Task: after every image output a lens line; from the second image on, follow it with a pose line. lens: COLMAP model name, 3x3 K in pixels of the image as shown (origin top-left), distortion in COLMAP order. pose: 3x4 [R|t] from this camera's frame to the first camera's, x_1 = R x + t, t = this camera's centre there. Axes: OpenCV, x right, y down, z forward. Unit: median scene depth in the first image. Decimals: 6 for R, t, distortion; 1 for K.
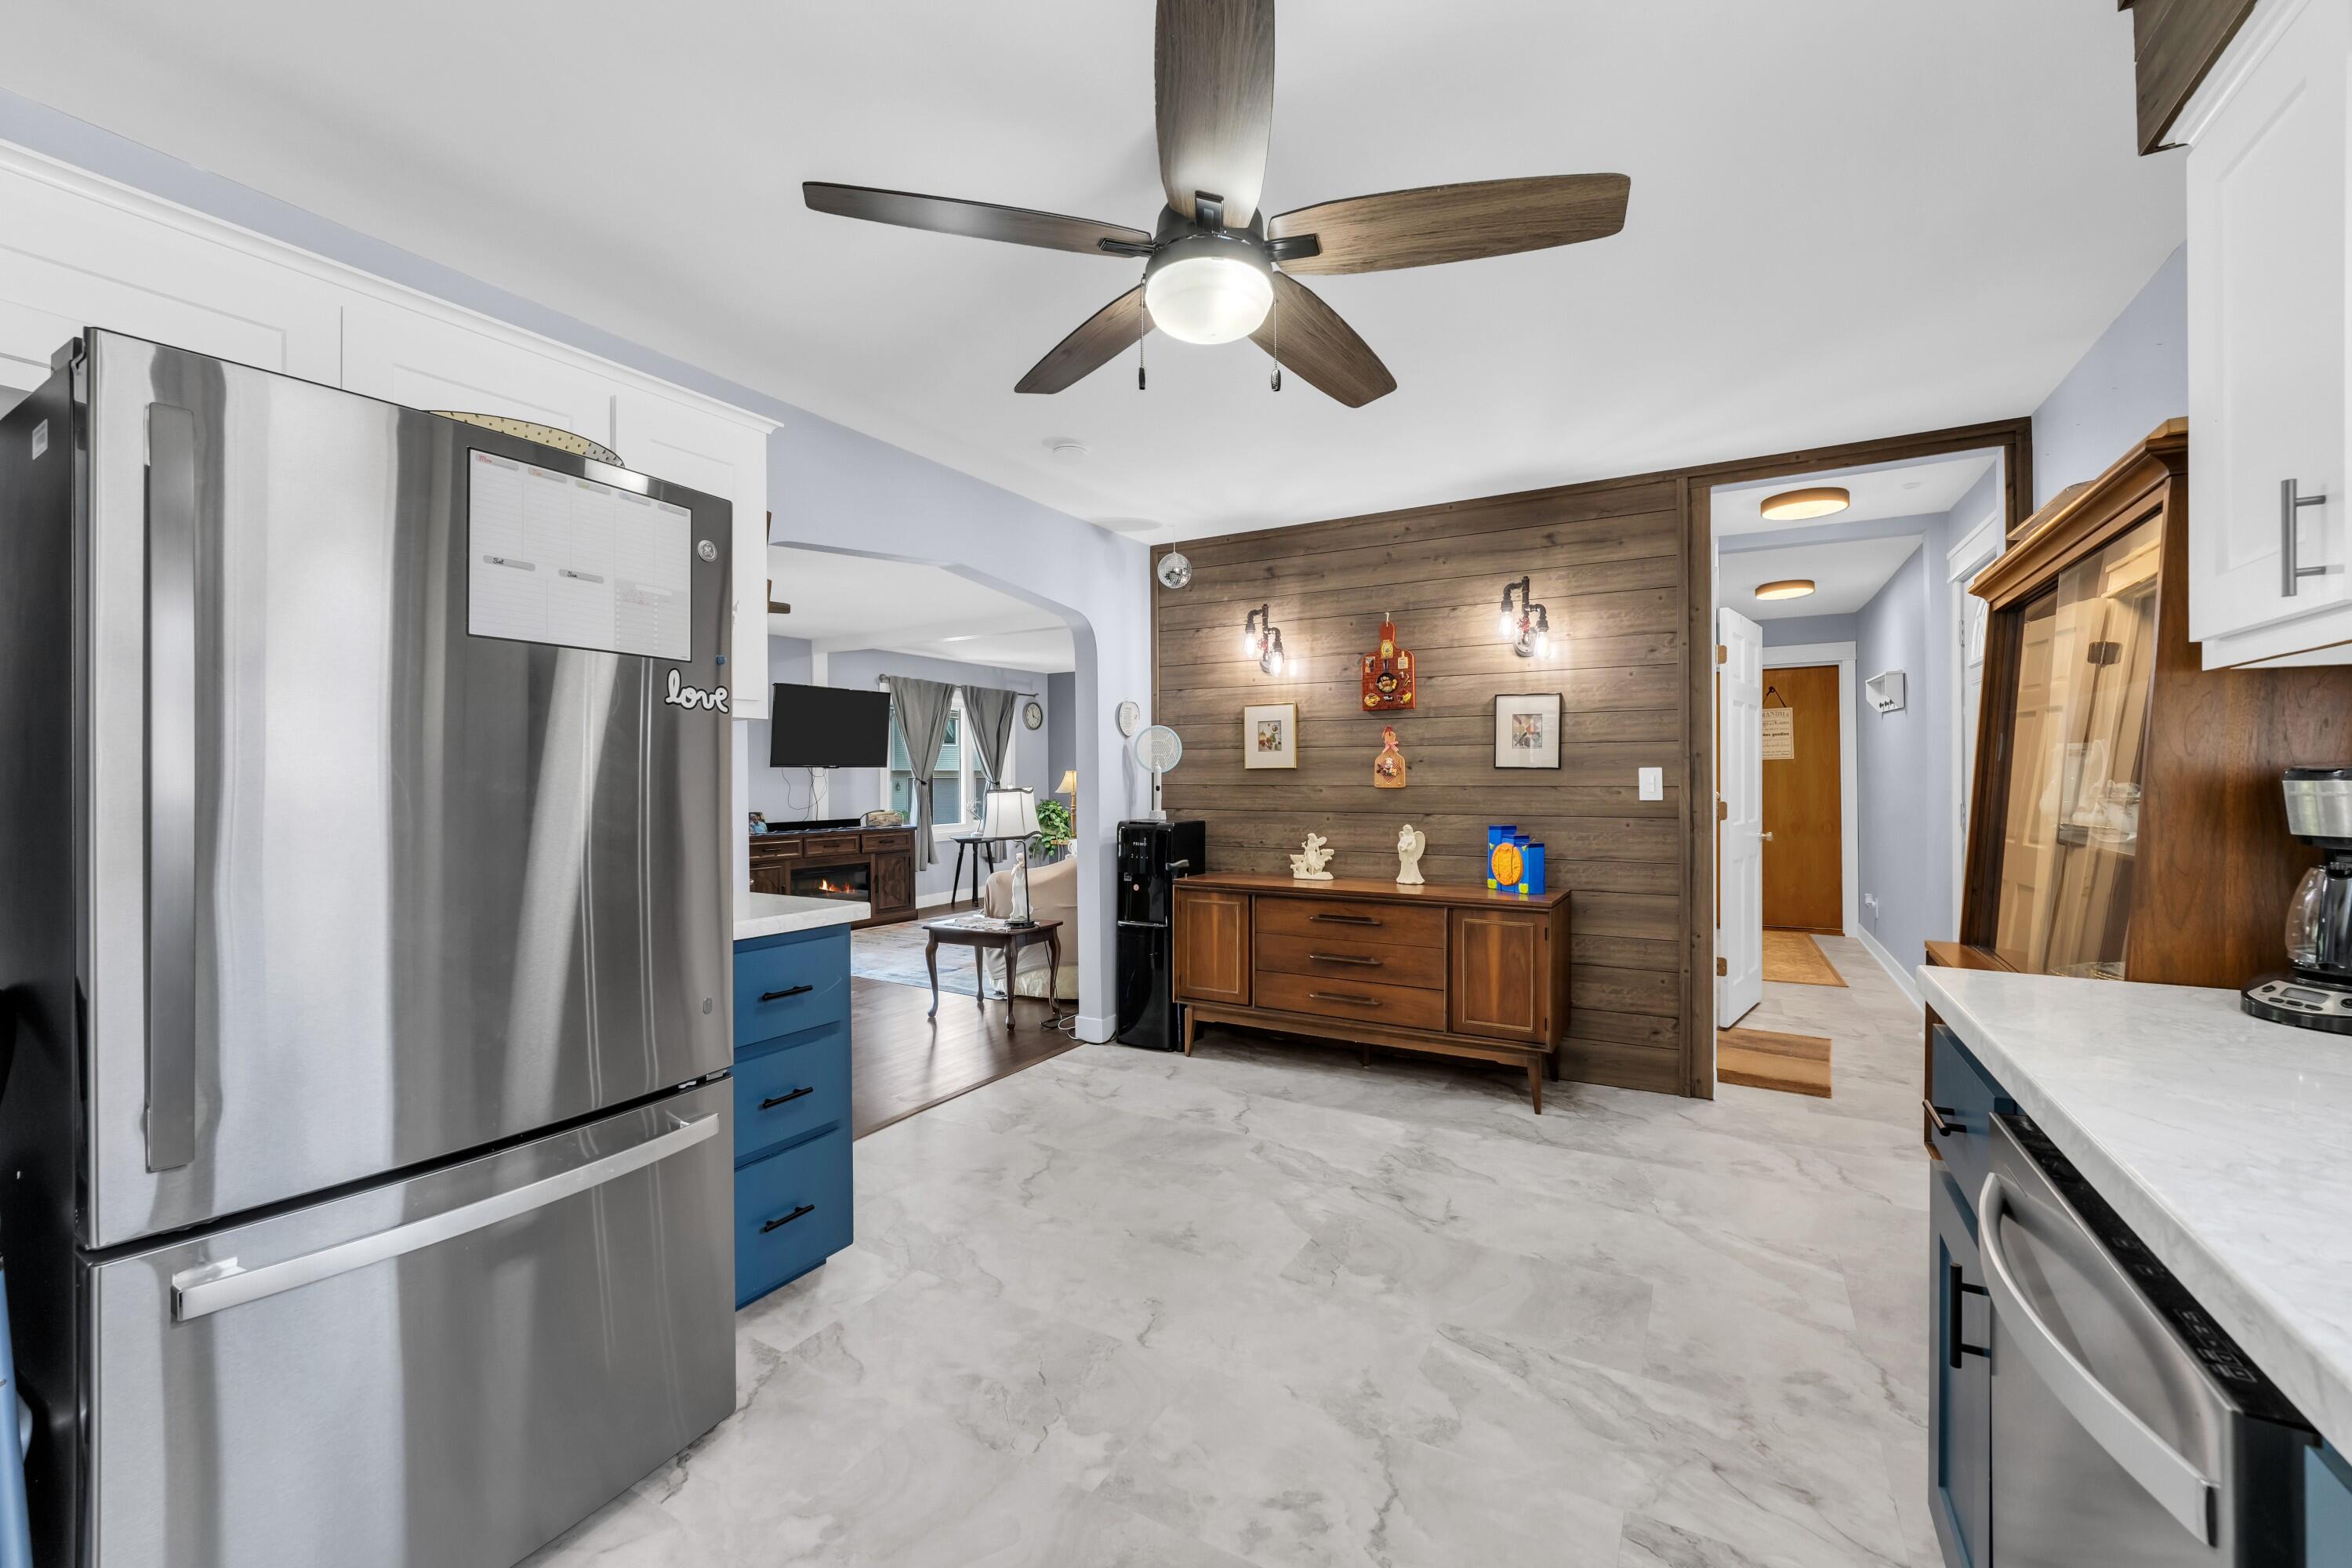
lens RADIAL K [[960.7, 0, 1181.7], [0, 960.7, 779.0], [0, 0, 1]] dist [-0.003157, -0.000107]
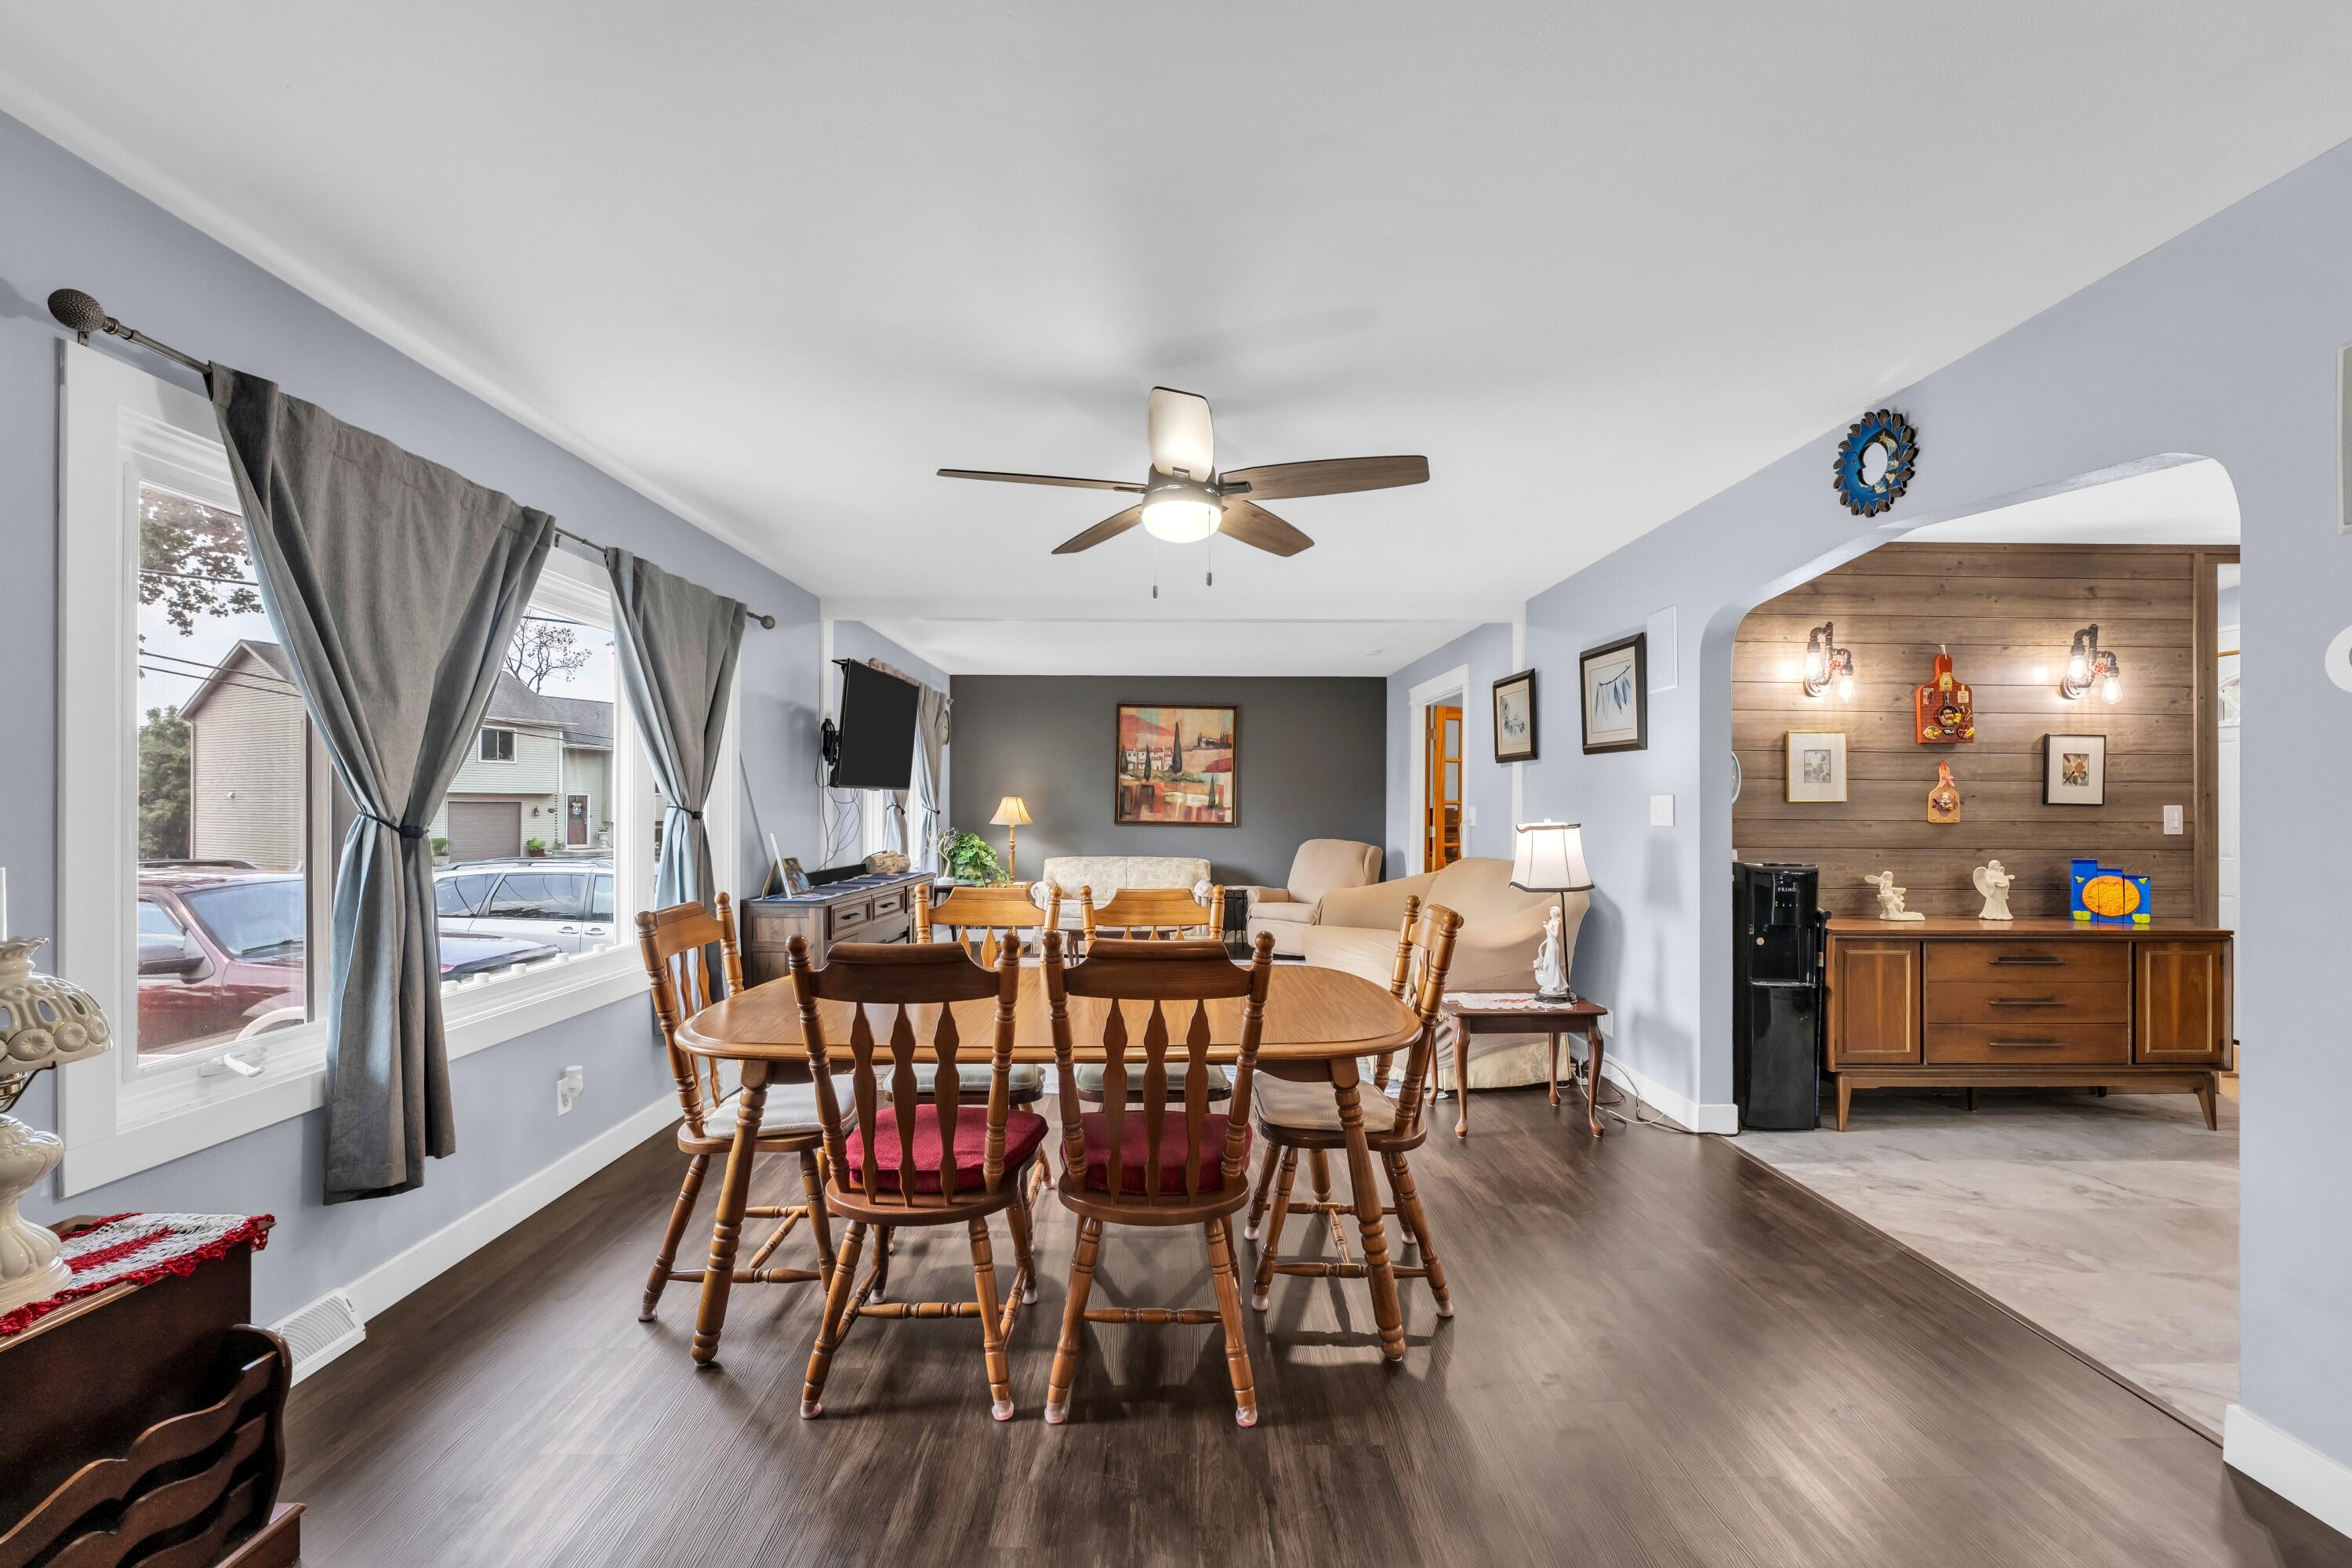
lens RADIAL K [[960.7, 0, 1180.6], [0, 960.7, 801.6], [0, 0, 1]] dist [-0.003157, -0.000107]
pose [[0.853519, 0.009211, 0.520980, -0.980665], [-0.006410, 0.999954, -0.007179, -0.000637], [-0.521022, 0.002788, 0.853539, 0.579746]]
